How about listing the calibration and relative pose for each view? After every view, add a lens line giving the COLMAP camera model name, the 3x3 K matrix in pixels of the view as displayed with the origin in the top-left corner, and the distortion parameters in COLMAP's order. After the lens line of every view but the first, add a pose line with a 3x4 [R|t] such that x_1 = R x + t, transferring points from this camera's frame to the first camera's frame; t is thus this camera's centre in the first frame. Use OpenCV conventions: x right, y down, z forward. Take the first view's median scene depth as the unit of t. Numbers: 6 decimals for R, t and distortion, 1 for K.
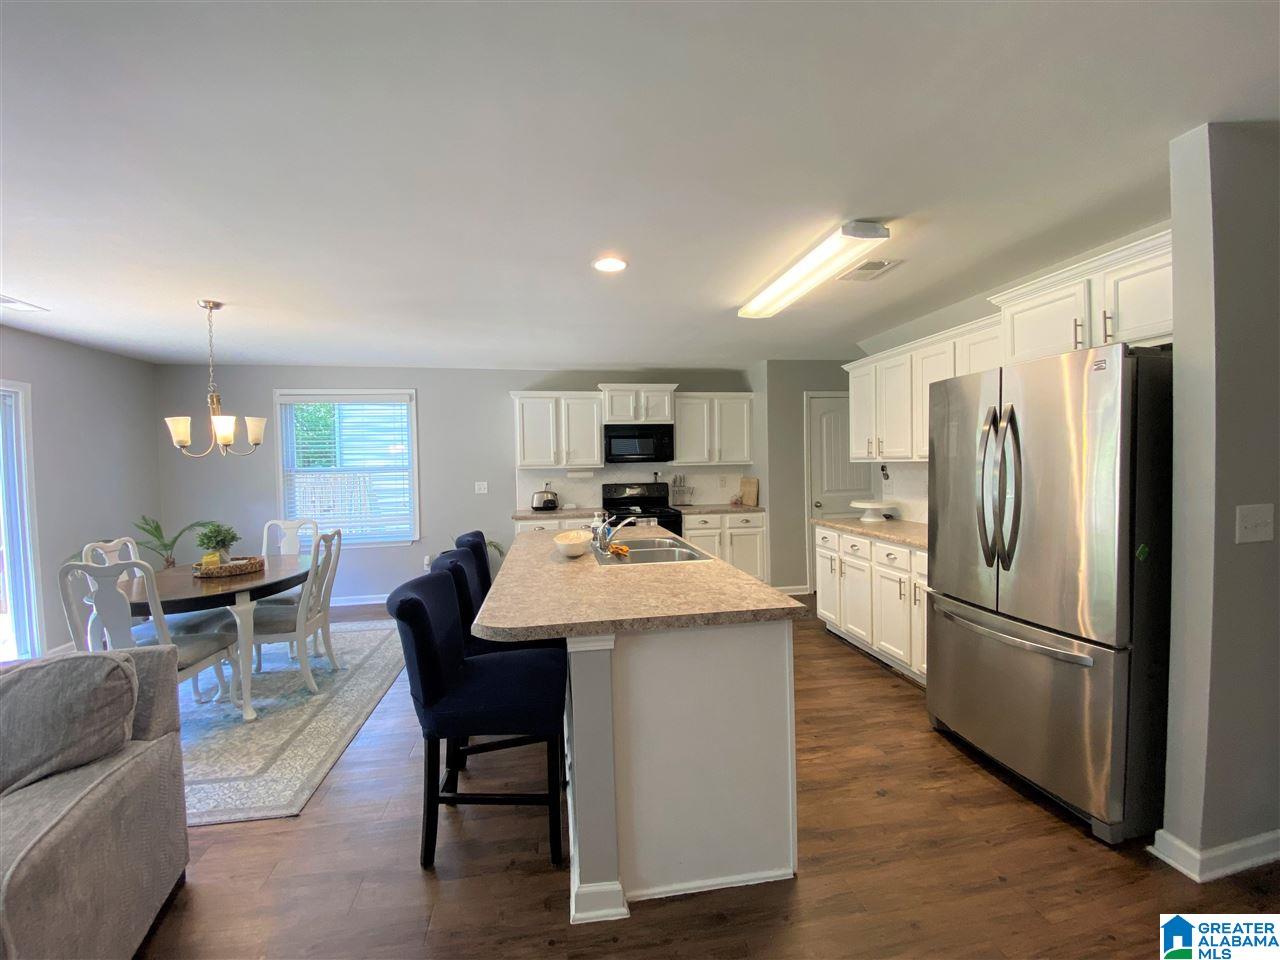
lens RADIAL K [[520.9, 0, 633.9], [0, 520.9, 472.6], [0, 0, 1]] dist [0.017022, -0.018726]
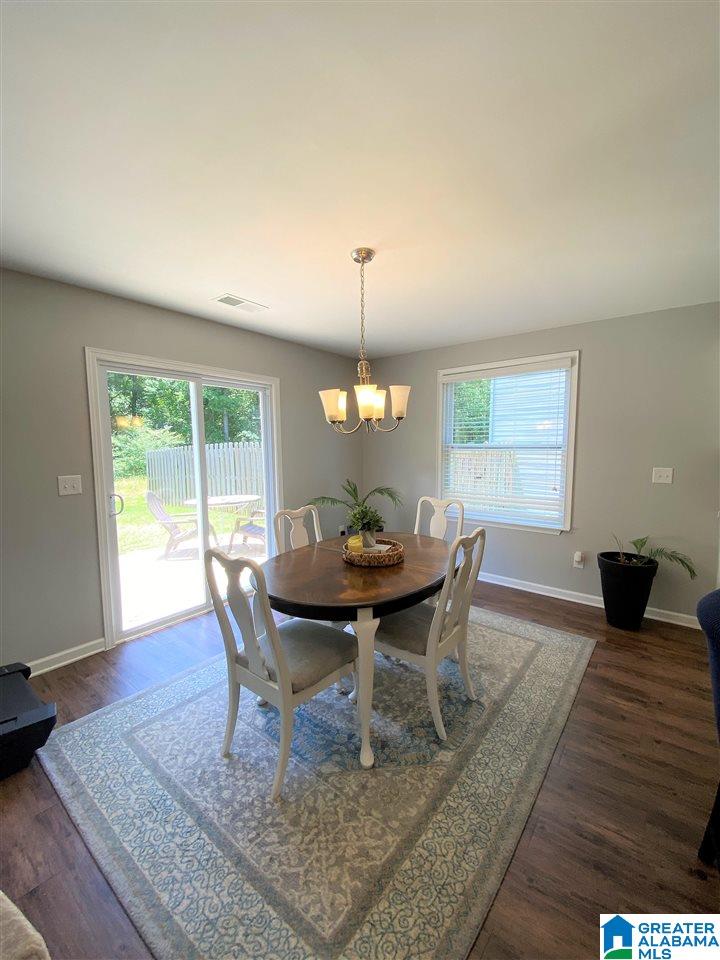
lens RADIAL K [[390.7, 0, 362.6], [0, 390.7, 476.7], [0, 0, 1]] dist [0.017022, -0.018726]
pose [[0.672835, 0.082930, -0.735130, -0.399756], [-0.025521, 0.995707, 0.088968, -0.019263], [0.739353, -0.041099, 0.672063, 0.727090]]
